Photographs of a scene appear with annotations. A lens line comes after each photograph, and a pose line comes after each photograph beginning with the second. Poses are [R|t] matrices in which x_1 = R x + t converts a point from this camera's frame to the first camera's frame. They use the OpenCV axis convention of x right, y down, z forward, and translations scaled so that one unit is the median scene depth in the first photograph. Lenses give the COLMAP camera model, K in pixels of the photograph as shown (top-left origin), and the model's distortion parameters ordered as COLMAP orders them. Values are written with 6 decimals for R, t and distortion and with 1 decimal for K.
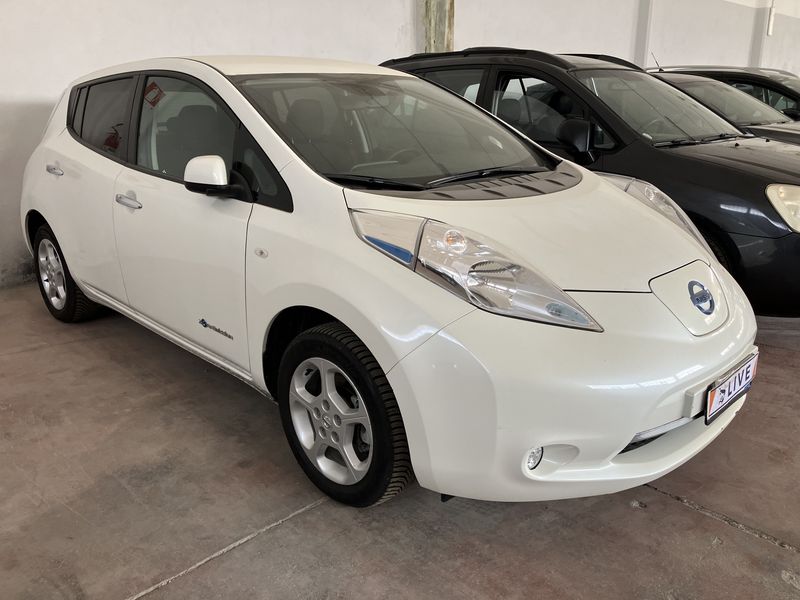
lens RADIAL K [[640.4, 0, 407.1], [0, 640.4, 302.7], [0, 0, 1]] dist [0.032895, -0.042800]
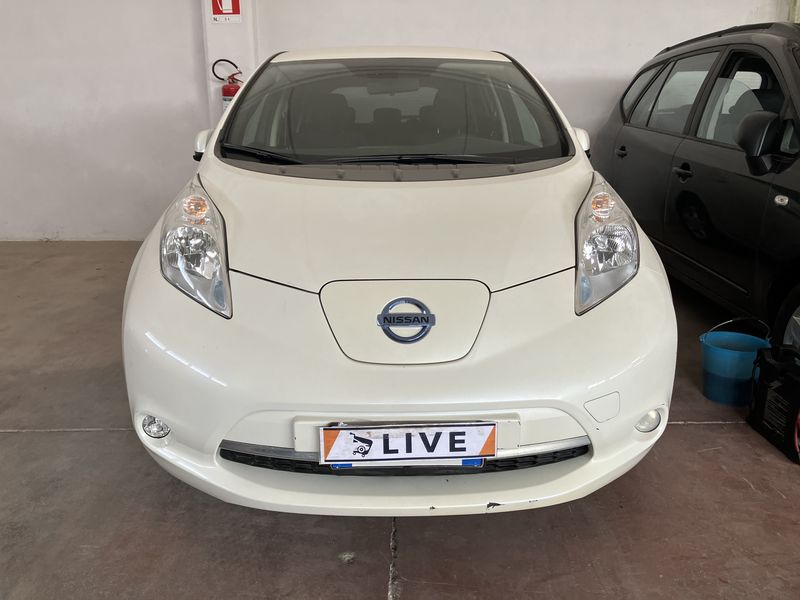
lens RADIAL K [[640.4, 0, 396.4], [0, 640.4, 296.3], [0, 0, 1]] dist [0.032895, -0.042800]
pose [[0.731000, 0.196225, -0.653555, 0.944912], [-0.211776, 0.975708, 0.056078, -0.076579], [0.648683, 0.097414, 0.754798, 0.418605]]
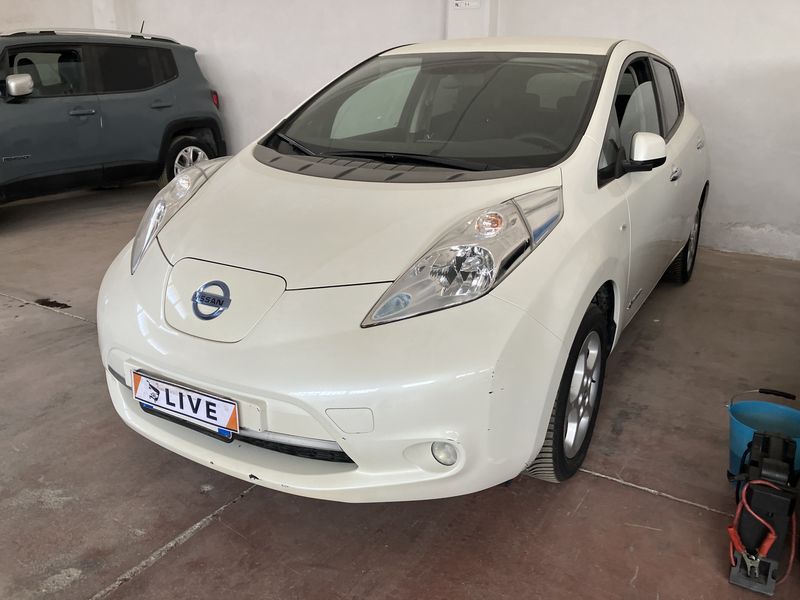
lens RADIAL K [[640.4, 0, 401.0], [0, 640.4, 303.5], [0, 0, 1]] dist [0.032895, -0.042800]
pose [[0.265648, 0.326795, -0.906993, 1.337328], [-0.309741, 0.919848, 0.240707, -0.299222], [0.912958, 0.216990, 0.345578, 0.940135]]
